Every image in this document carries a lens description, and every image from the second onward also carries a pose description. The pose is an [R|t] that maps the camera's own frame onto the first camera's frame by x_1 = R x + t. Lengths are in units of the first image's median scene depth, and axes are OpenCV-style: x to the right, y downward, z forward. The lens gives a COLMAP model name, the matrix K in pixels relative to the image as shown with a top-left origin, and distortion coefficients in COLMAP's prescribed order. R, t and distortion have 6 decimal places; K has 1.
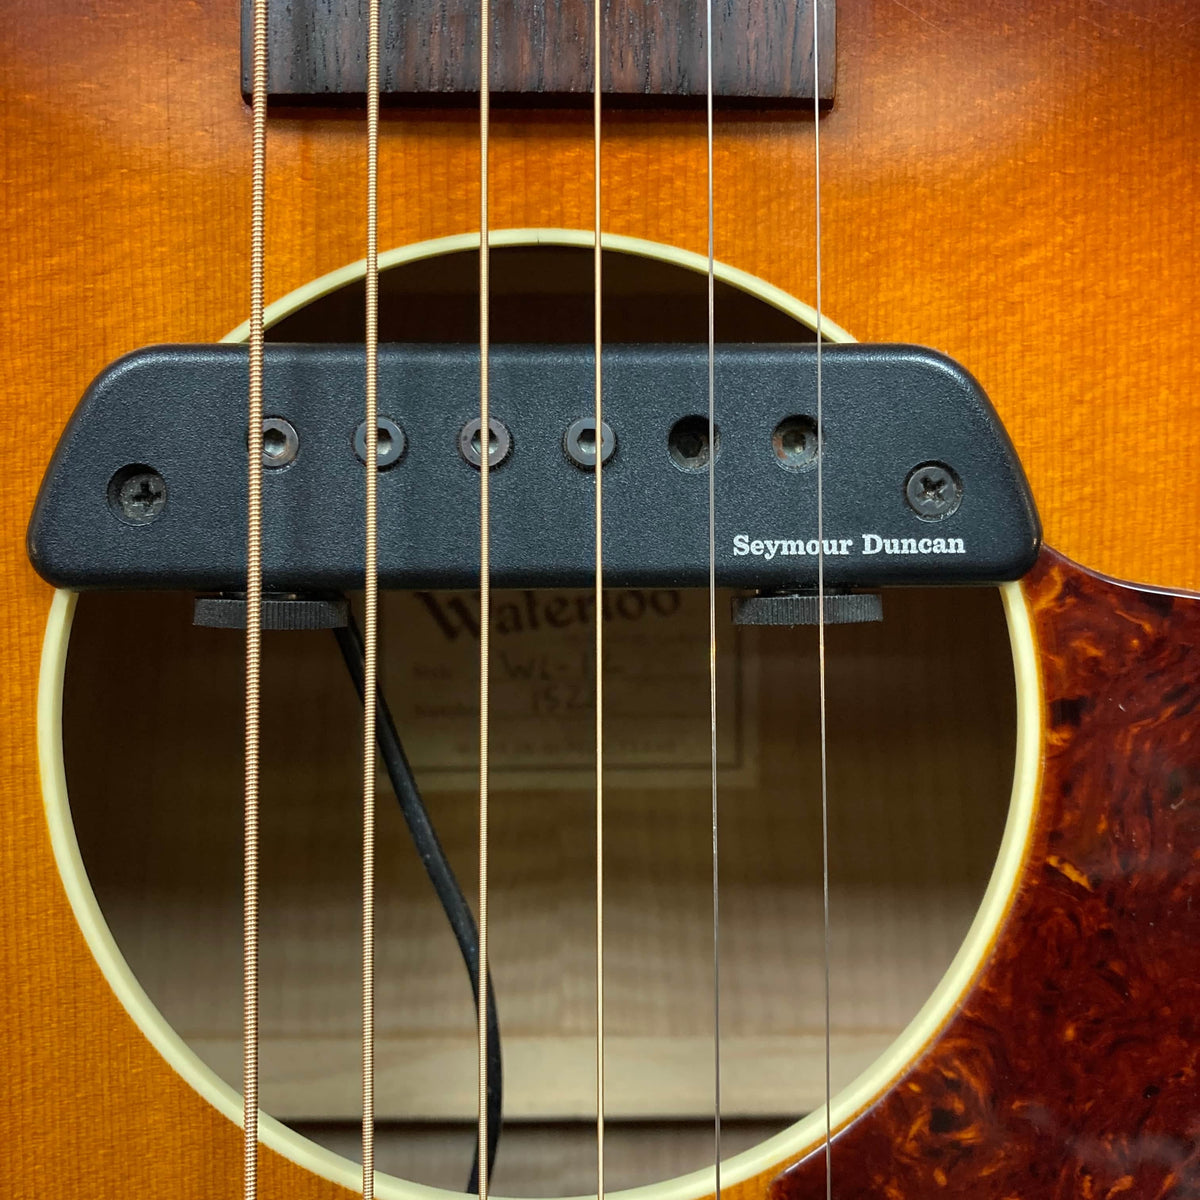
lens RADIAL K [[1347.6, 0, 600.0], [0, 1347.6, 600.0], [0, 0, 1]] dist [-0.054760, 0.051326]
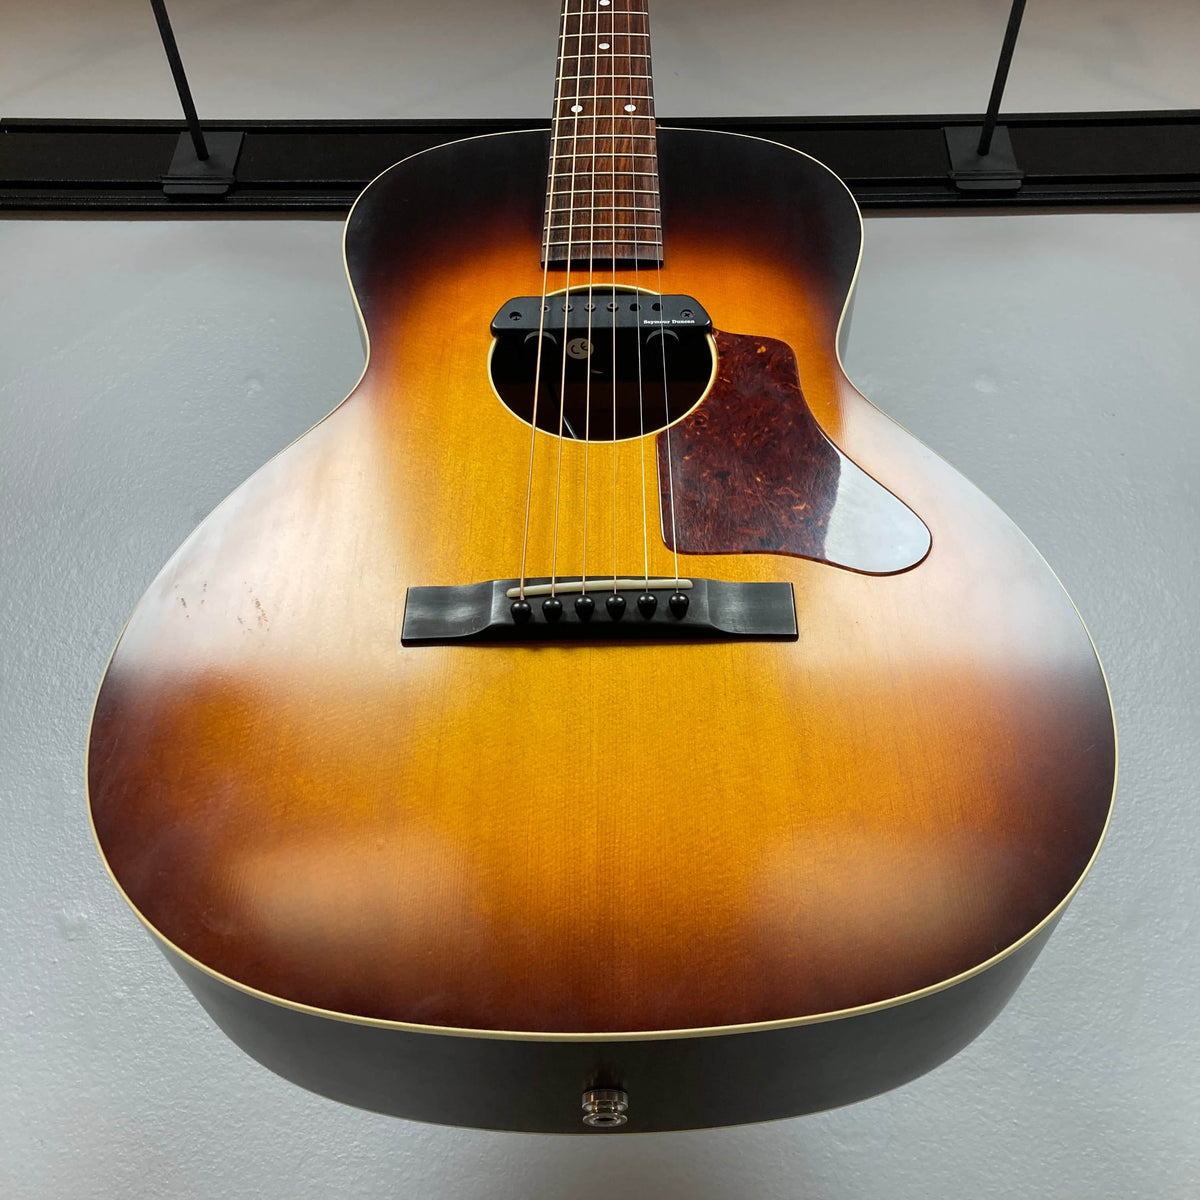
lens RADIAL K [[1347.6, 0, 600.0], [0, 1347.6, 600.0], [0, 0, 1]] dist [-0.054760, 0.051326]
pose [[0.998943, -0.019133, -0.041785, 0.121295], [-0.012223, 0.765857, -0.642895, 3.559103], [0.044302, 0.642726, 0.764814, -1.874596]]
